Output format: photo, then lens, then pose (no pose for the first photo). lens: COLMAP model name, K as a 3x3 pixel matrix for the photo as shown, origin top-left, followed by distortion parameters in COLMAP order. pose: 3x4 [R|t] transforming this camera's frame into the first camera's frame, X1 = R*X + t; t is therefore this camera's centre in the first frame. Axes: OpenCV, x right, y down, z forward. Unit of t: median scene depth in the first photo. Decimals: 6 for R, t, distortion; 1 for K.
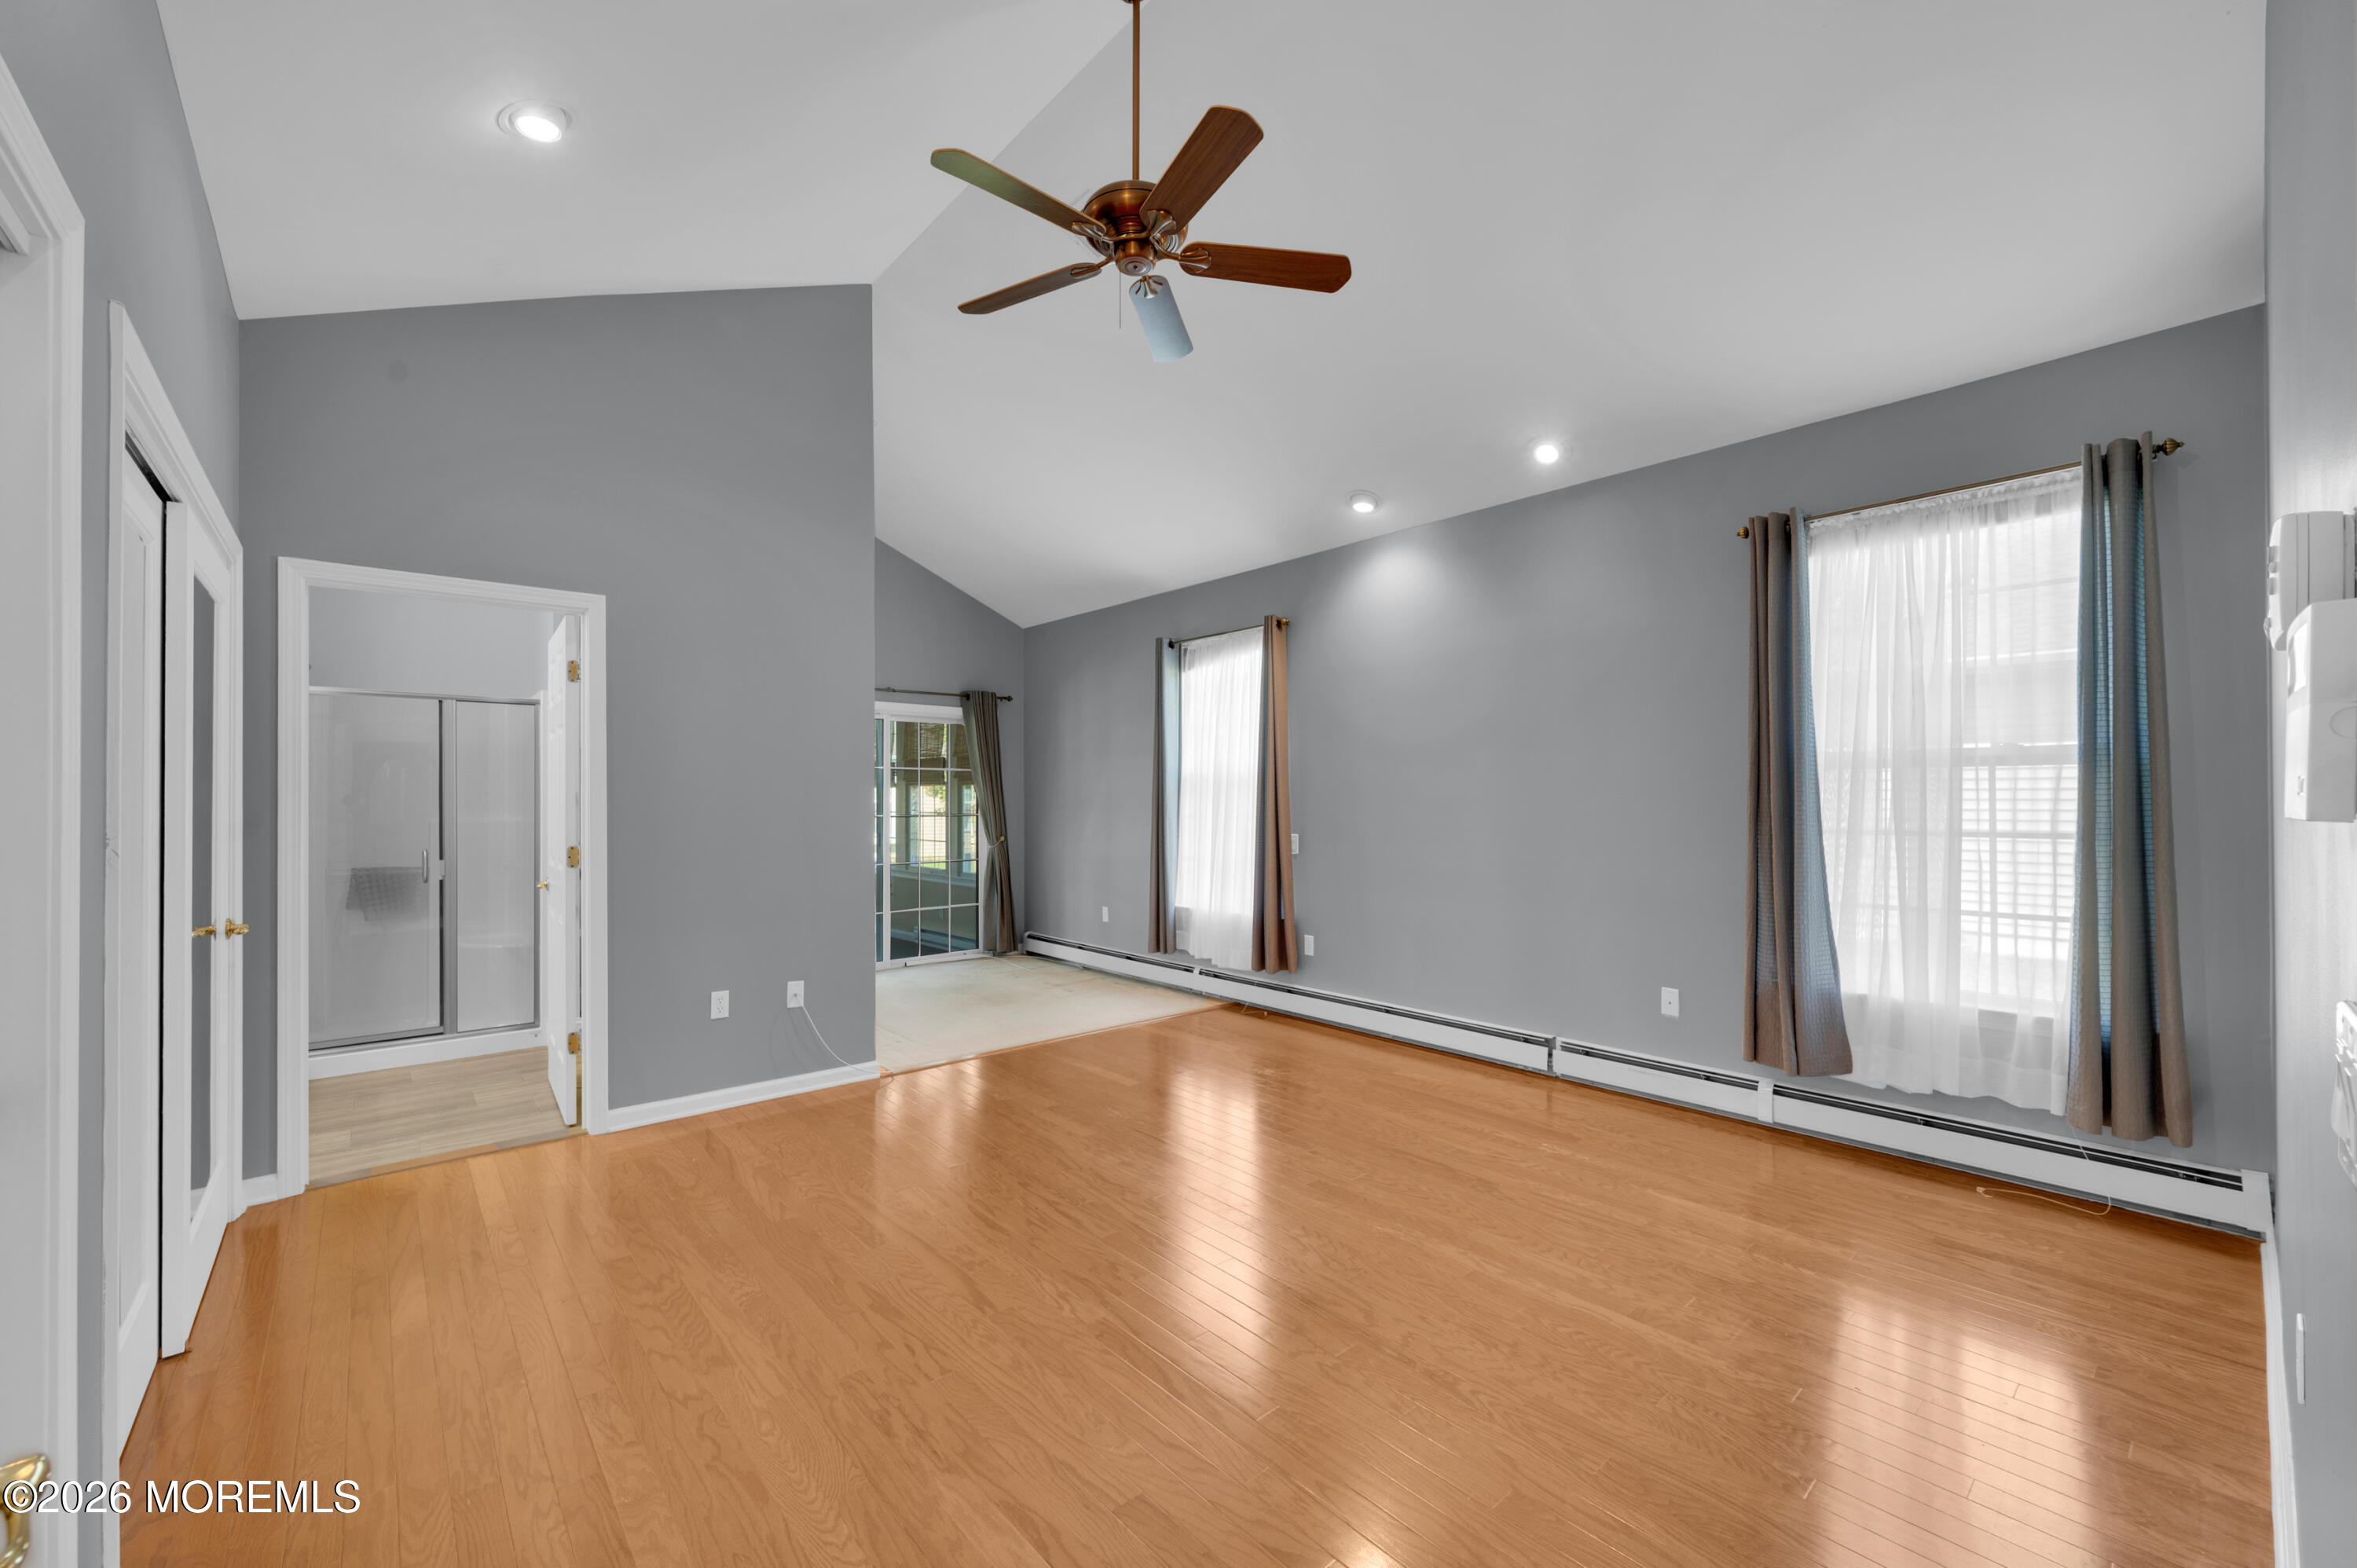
lens RADIAL K [[929.6, 0, 1186.6], [0, 929.6, 782.9], [0, 0, 1]] dist [-0.007508, 0.001763]
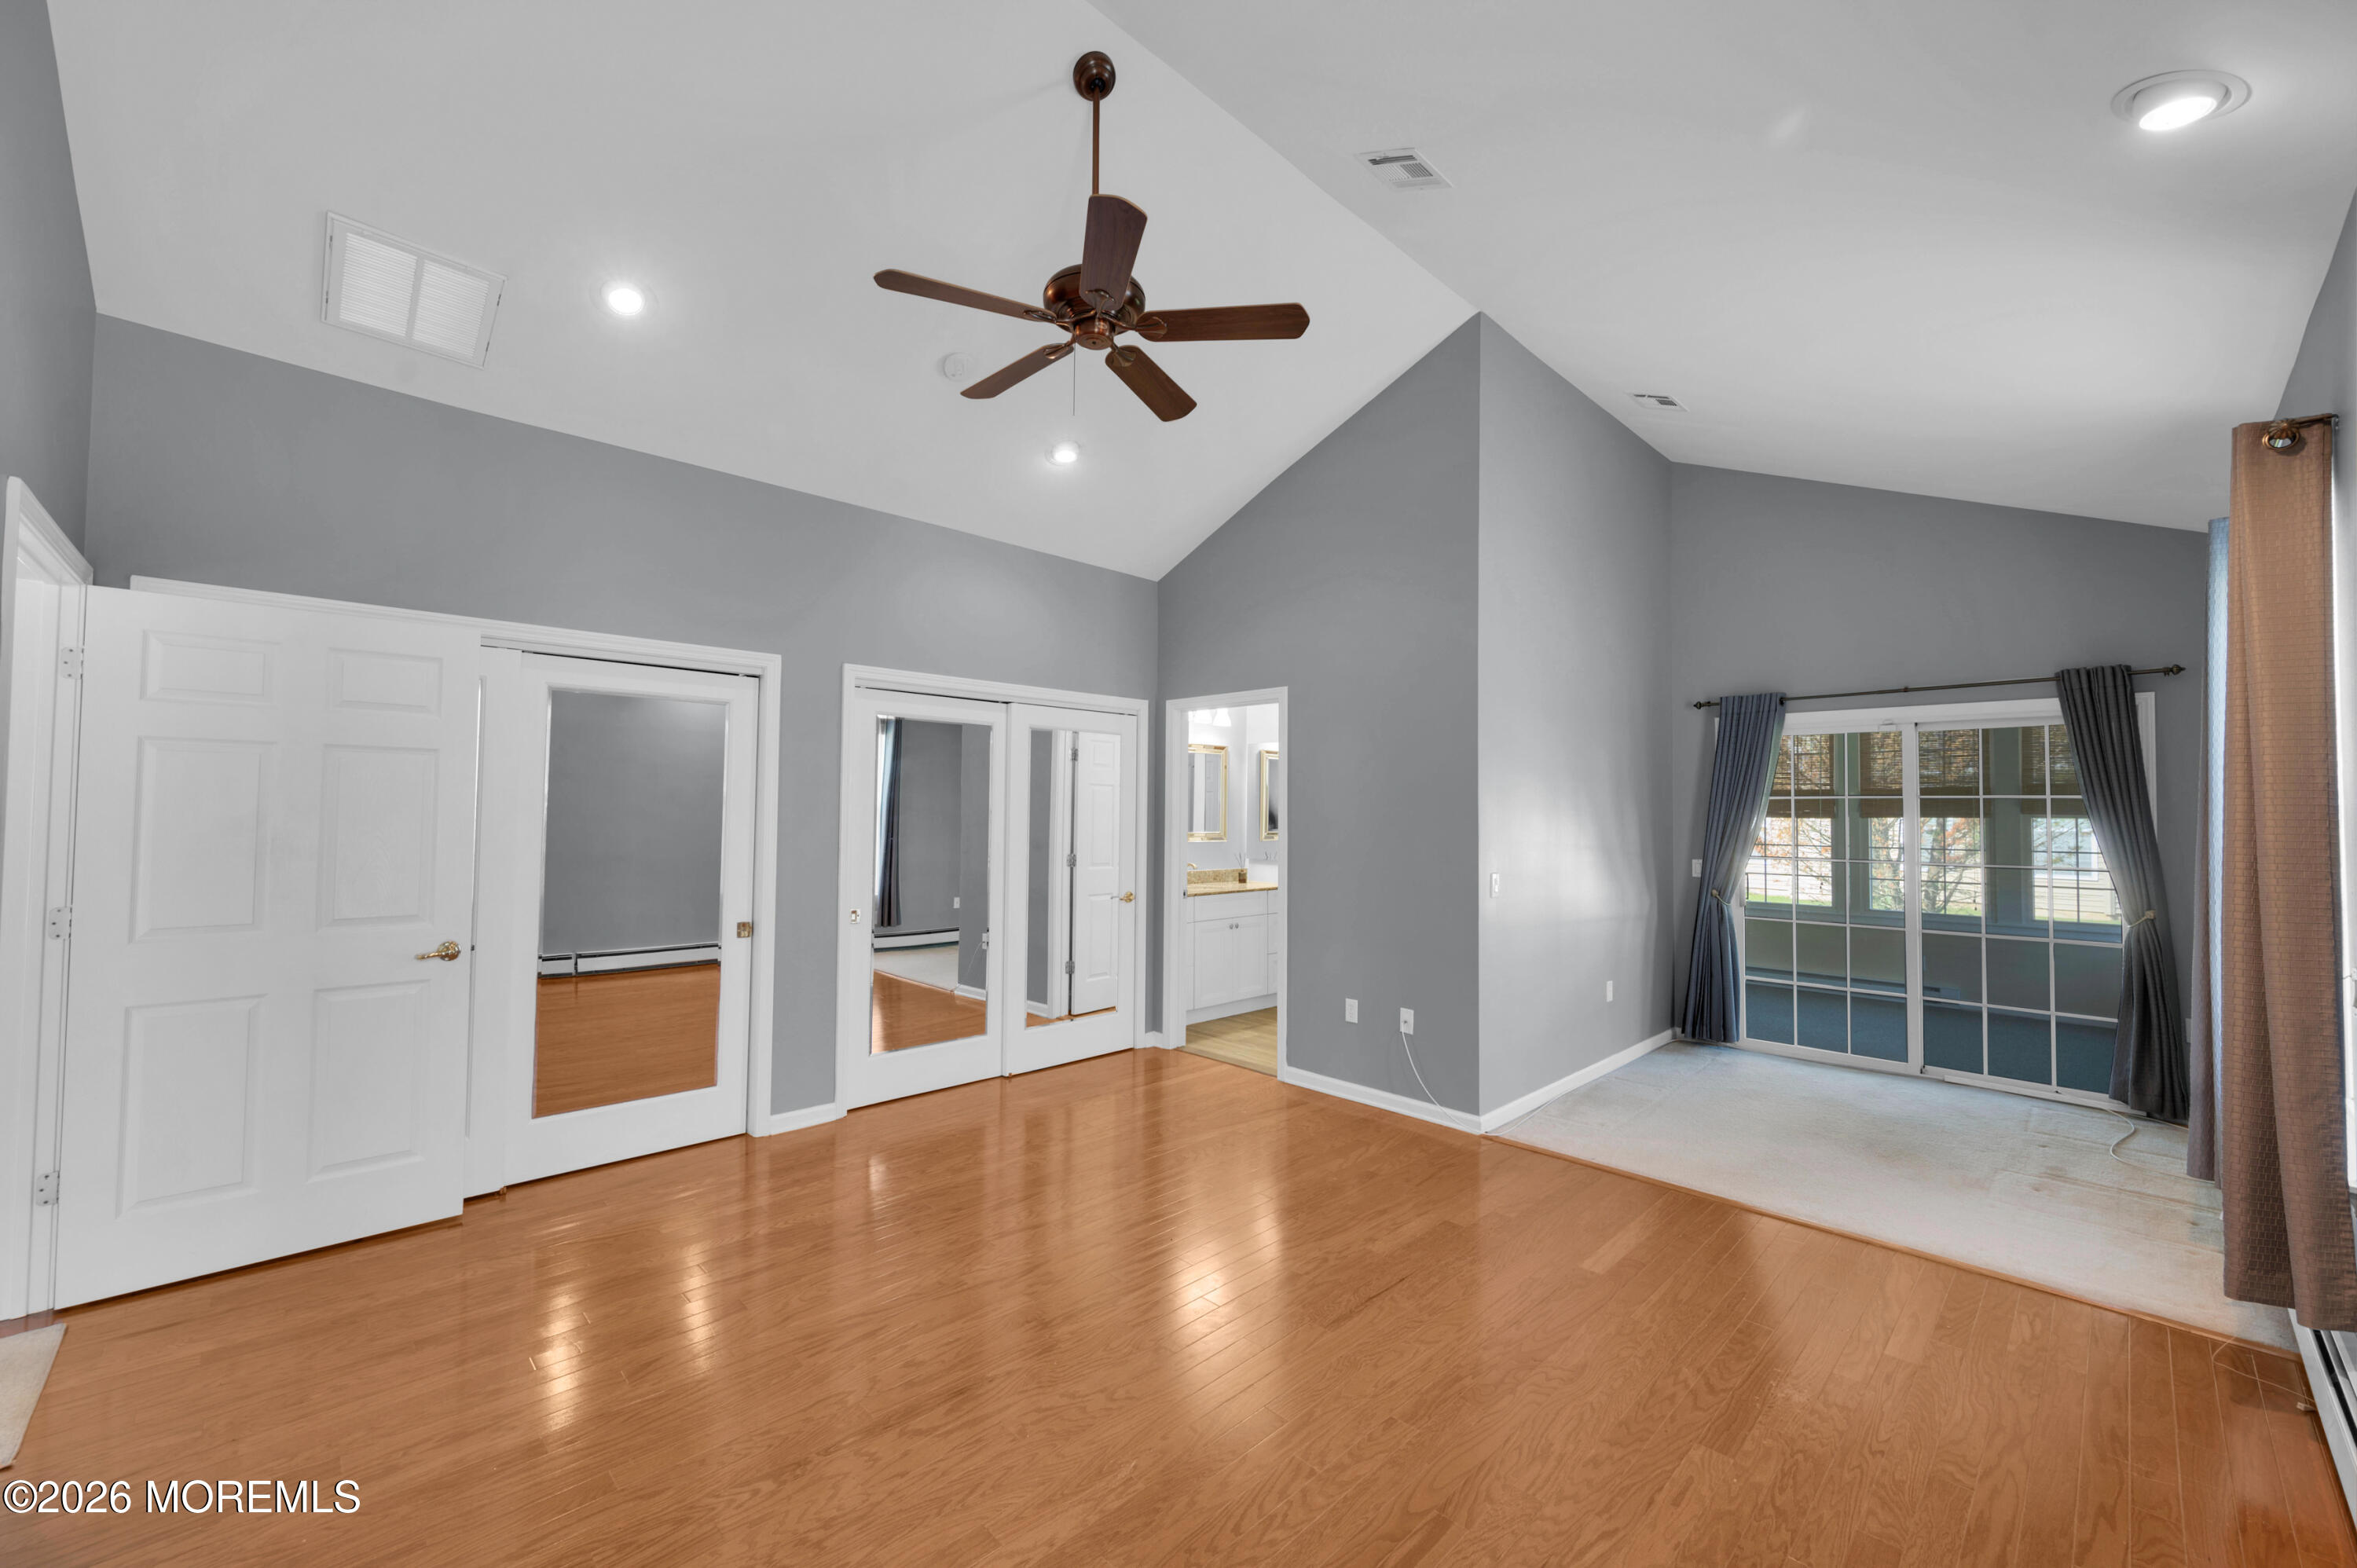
lens RADIAL K [[929.6, 0, 1183.8], [0, 929.6, 791.7], [0, 0, 1]] dist [-0.007508, 0.001763]
pose [[0.056077, -0.016819, -0.998285, 0.665803], [0.005749, 0.999847, -0.016522, -0.021454], [0.998410, -0.004813, 0.056165, 0.713636]]
